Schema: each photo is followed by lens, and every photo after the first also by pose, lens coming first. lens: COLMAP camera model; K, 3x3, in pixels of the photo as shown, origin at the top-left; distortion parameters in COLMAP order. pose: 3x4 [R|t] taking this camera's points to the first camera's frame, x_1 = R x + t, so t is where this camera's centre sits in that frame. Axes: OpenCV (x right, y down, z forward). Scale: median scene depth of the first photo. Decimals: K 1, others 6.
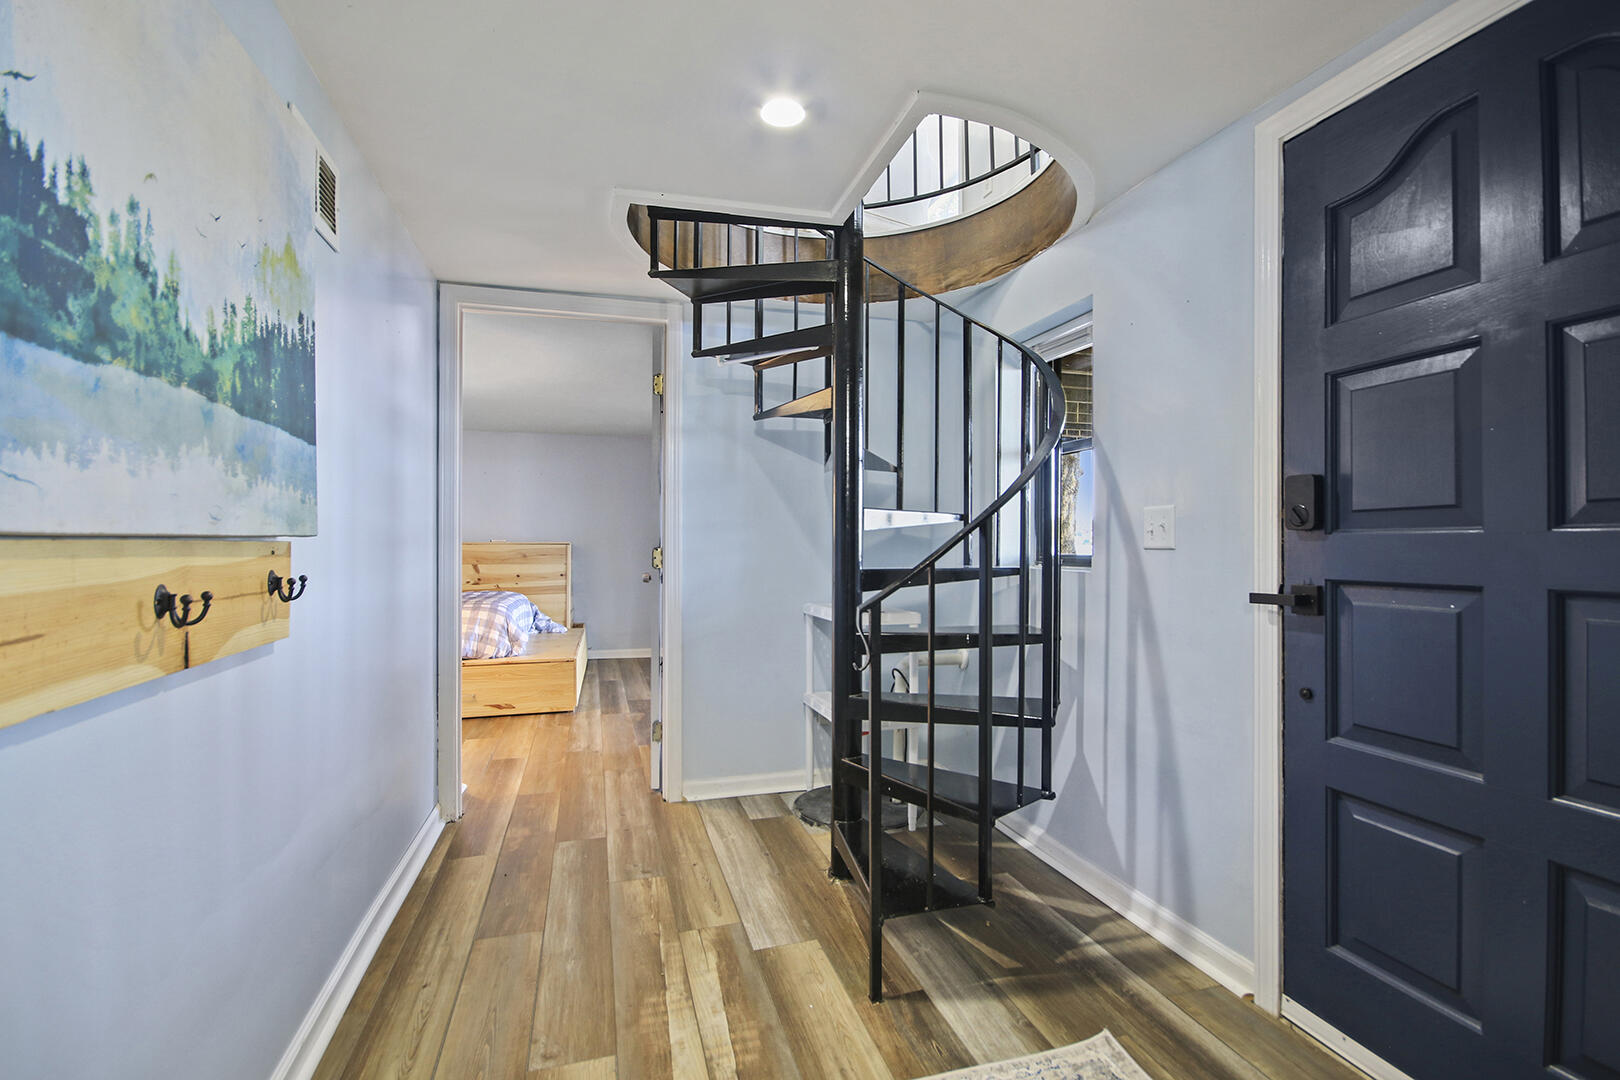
lens RADIAL K [[752.8, 0, 810.5], [0, 752.8, 540.5], [0, 0, 1]] dist [-0.007069, -0.001662]
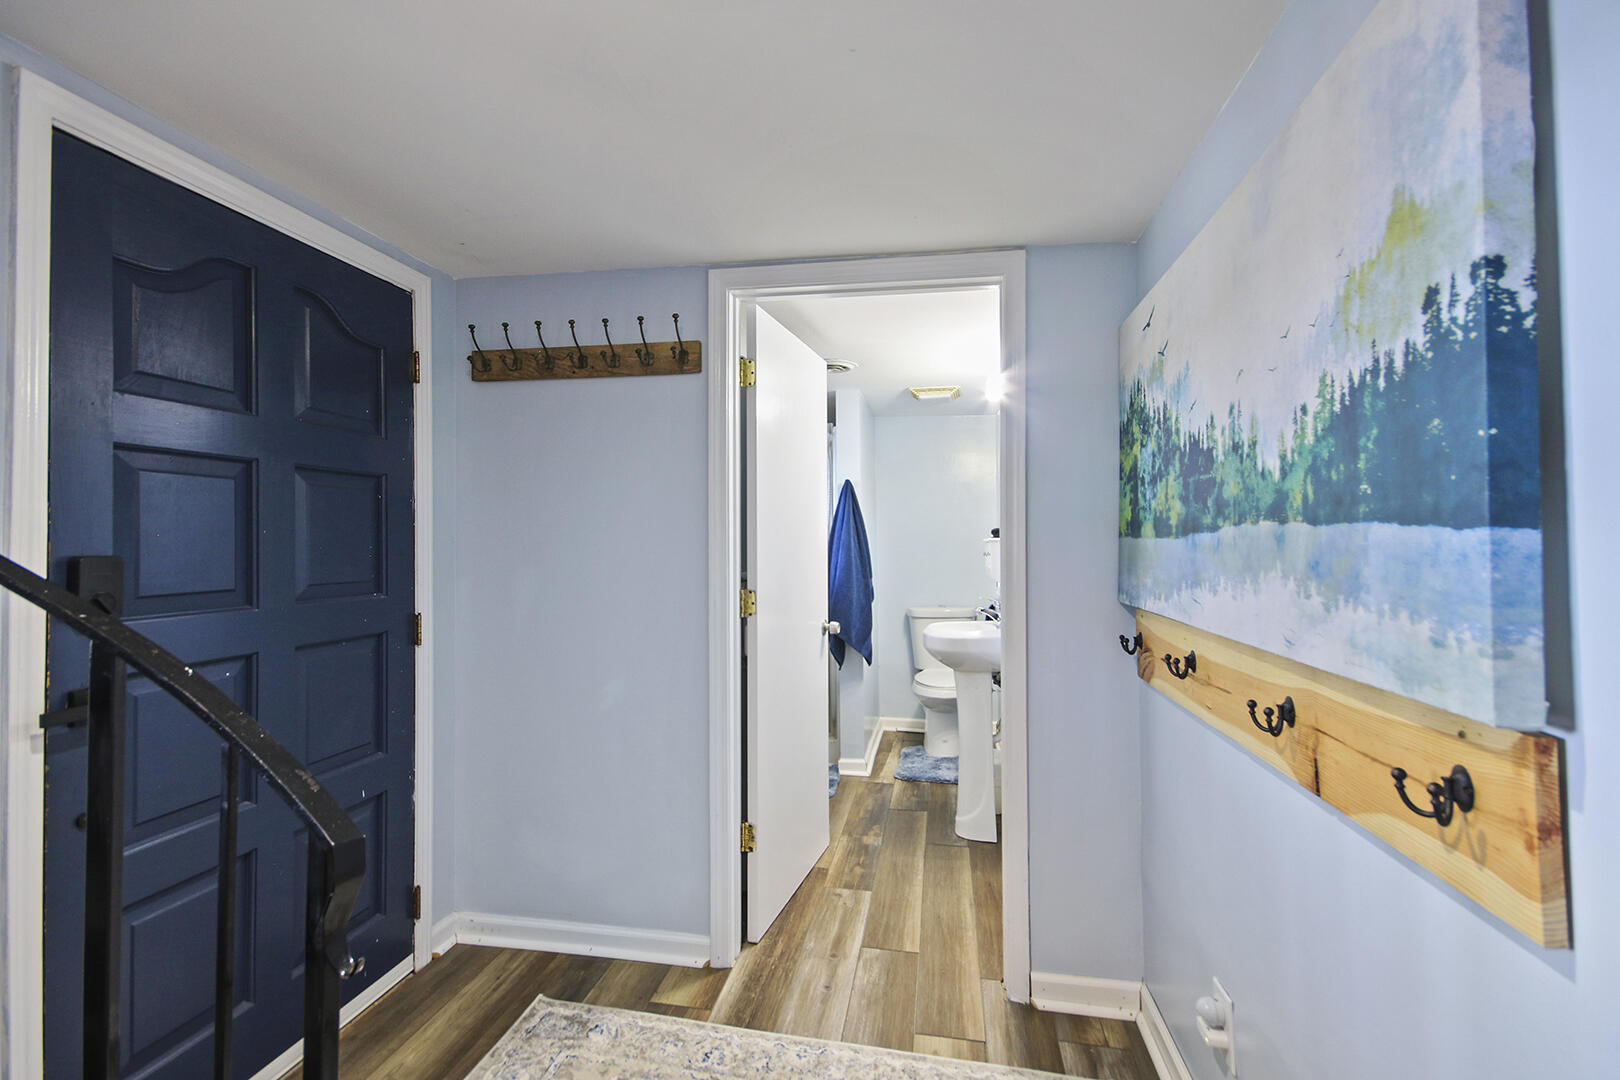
lens RADIAL K [[752.8, 0, 808.4], [0, 752.8, 536.1], [0, 0, 1]] dist [-0.007069, -0.001662]
pose [[-0.898710, 0.002569, 0.438537, -0.626481], [-0.001963, 0.999949, -0.009881, -0.148045], [-0.438540, -0.009741, -0.898659, 2.039241]]
